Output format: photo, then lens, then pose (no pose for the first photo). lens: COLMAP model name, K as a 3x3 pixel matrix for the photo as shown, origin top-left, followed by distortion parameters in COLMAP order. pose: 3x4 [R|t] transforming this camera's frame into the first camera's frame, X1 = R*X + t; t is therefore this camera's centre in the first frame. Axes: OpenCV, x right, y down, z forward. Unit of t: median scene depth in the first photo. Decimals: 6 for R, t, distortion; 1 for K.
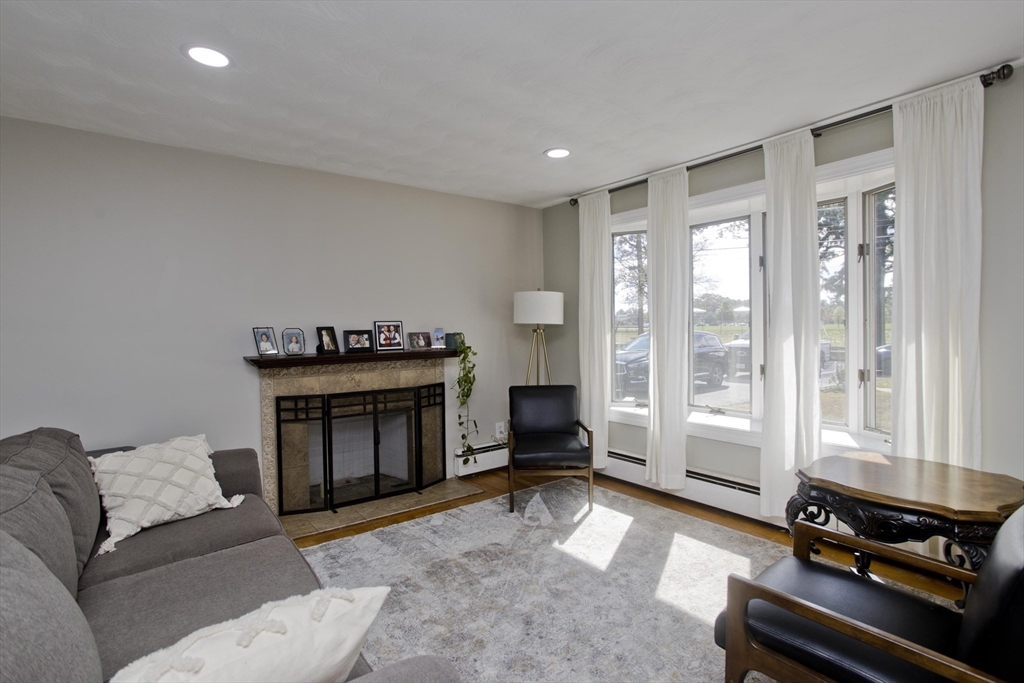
lens RADIAL K [[504.2, 0, 517.1], [0, 504.2, 324.8], [0, 0, 1]] dist [-0.058985, 0.038378]
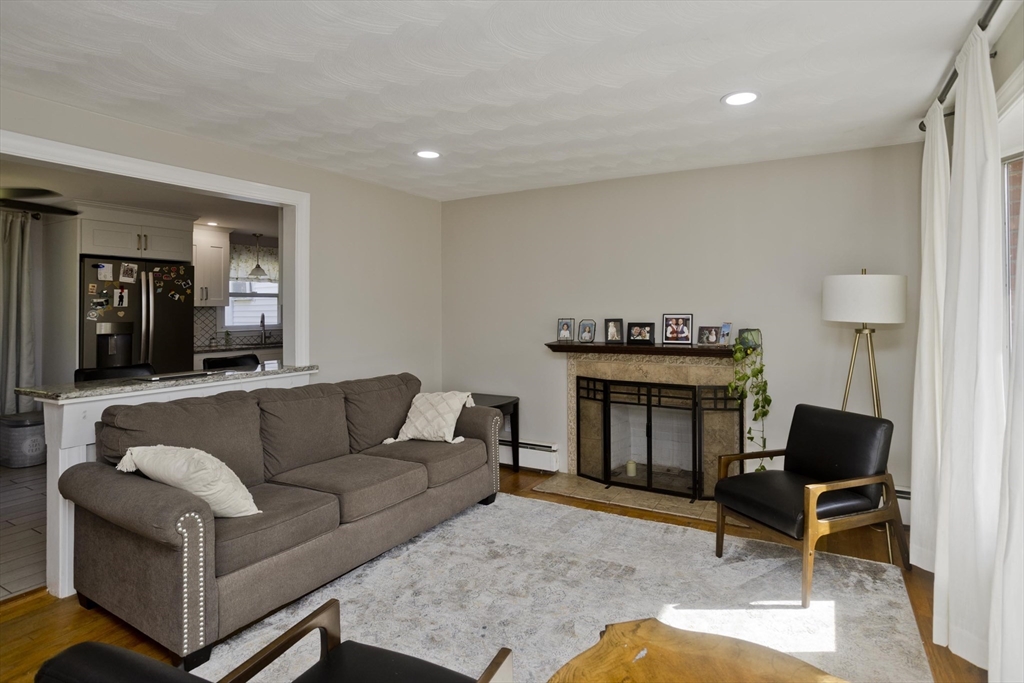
lens RADIAL K [[528.2, 0, 540.7], [0, 528.2, 302.5], [0, 0, 1]] dist [-0.044260, 0.024221]
pose [[0.403976, 0.005653, -0.914752, 0.598300], [0.002288, 0.999972, 0.007190, -0.039253], [0.914767, -0.004998, 0.403951, 0.374310]]
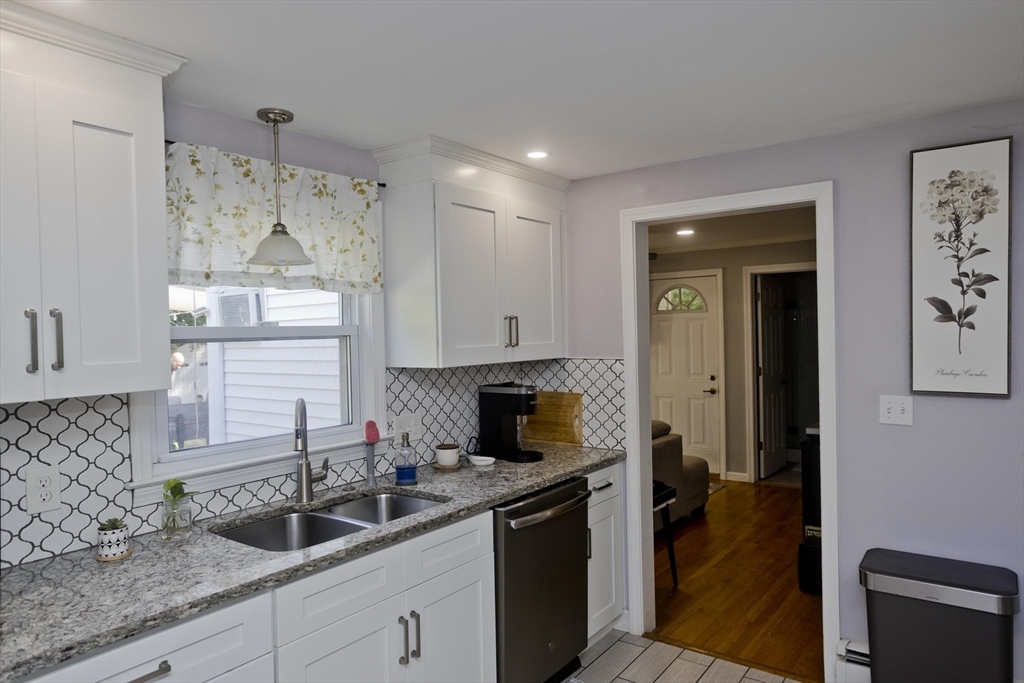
lens RADIAL K [[660.2, 0, 517.7], [0, 660.2, 339.1], [0, 0, 1]] dist [-0.042940, 0.052660]
pose [[0.279102, 0.023637, -0.959970, -0.805248], [0.021881, 0.999281, 0.030967, -0.065102], [0.960012, -0.029648, 0.278384, 0.248798]]
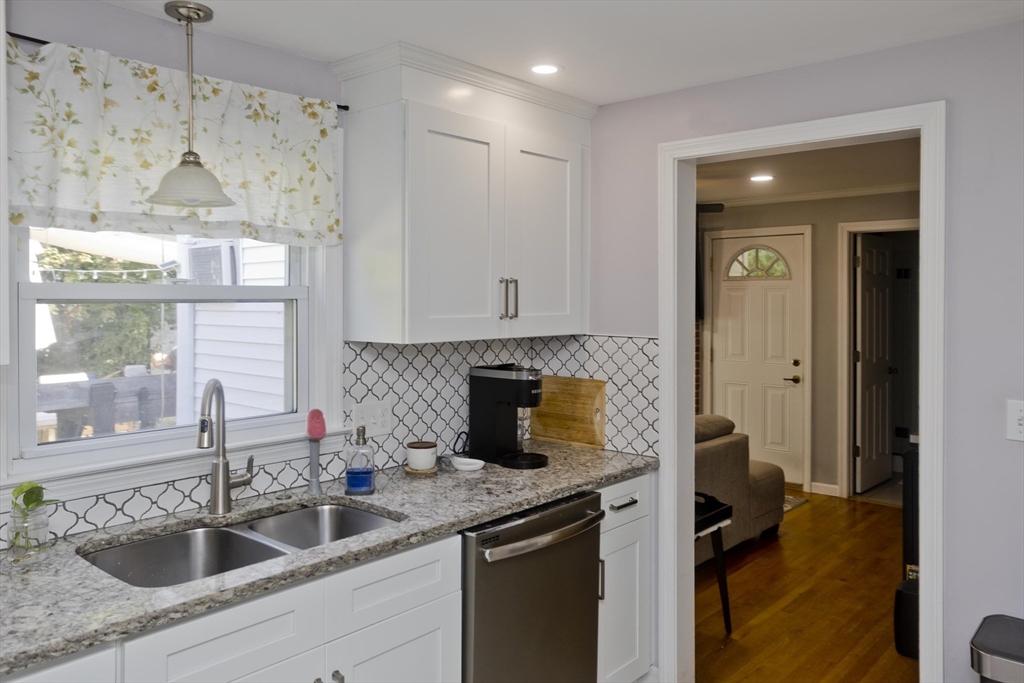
lens RADIAL K [[772.0, 0, 513.5], [0, 772.0, 304.5], [0, 0, 1]] dist [-0.016191, 0.038181]
pose [[0.198190, 0.026961, -0.979793, -0.867899], [-0.000283, 0.999623, 0.027449, -0.064202], [0.980164, -0.005163, 0.198123, 0.329157]]
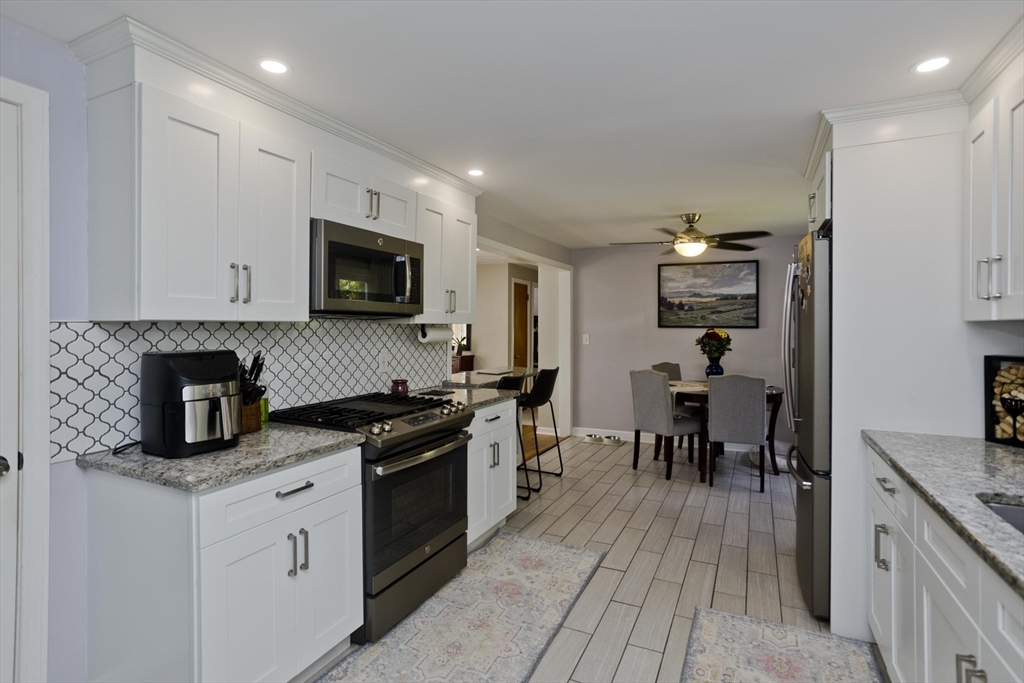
lens RADIAL K [[504.2, 0, 517.1], [0, 504.2, 324.8], [0, 0, 1]] dist [-0.058985, 0.038378]
pose [[-0.454779, 0.018699, 0.890408, -1.518914], [0.000928, 0.999789, -0.020522, -0.004309], [-0.890604, -0.008507, -0.454700, 0.686982]]
